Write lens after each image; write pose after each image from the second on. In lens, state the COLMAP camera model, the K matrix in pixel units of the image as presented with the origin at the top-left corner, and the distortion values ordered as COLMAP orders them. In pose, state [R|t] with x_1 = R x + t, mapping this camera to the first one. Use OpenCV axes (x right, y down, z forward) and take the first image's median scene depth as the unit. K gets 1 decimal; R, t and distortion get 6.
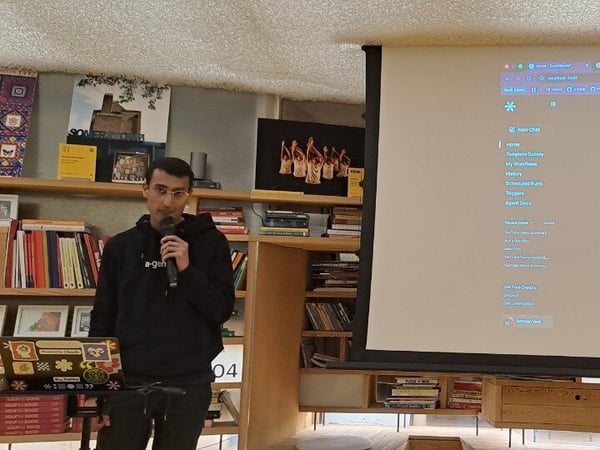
lens RADIAL K [[739.9, 0, 493.3], [0, 739.9, 228.7], [0, 0, 1]] dist [0.104267, -0.108521]
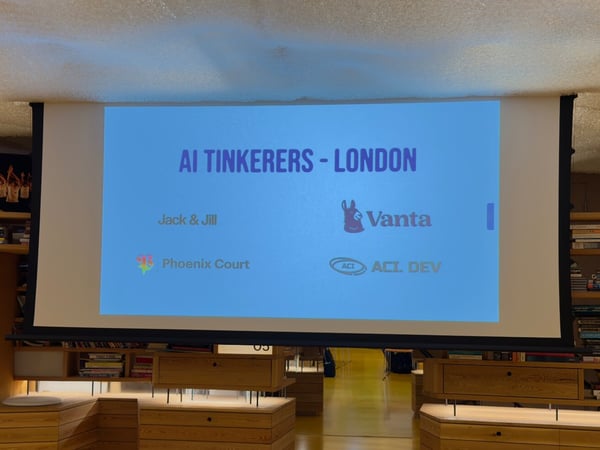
lens RADIAL K [[817.7, 0, 312.3], [0, 817.7, 267.2], [0, 0, 1]] dist [0.218403, -0.524337]
pose [[0.999134, -0.006668, -0.041060, 0.322177], [0.008732, 0.998696, 0.050294, -0.015918], [0.040671, -0.050609, 0.997890, -0.407290]]
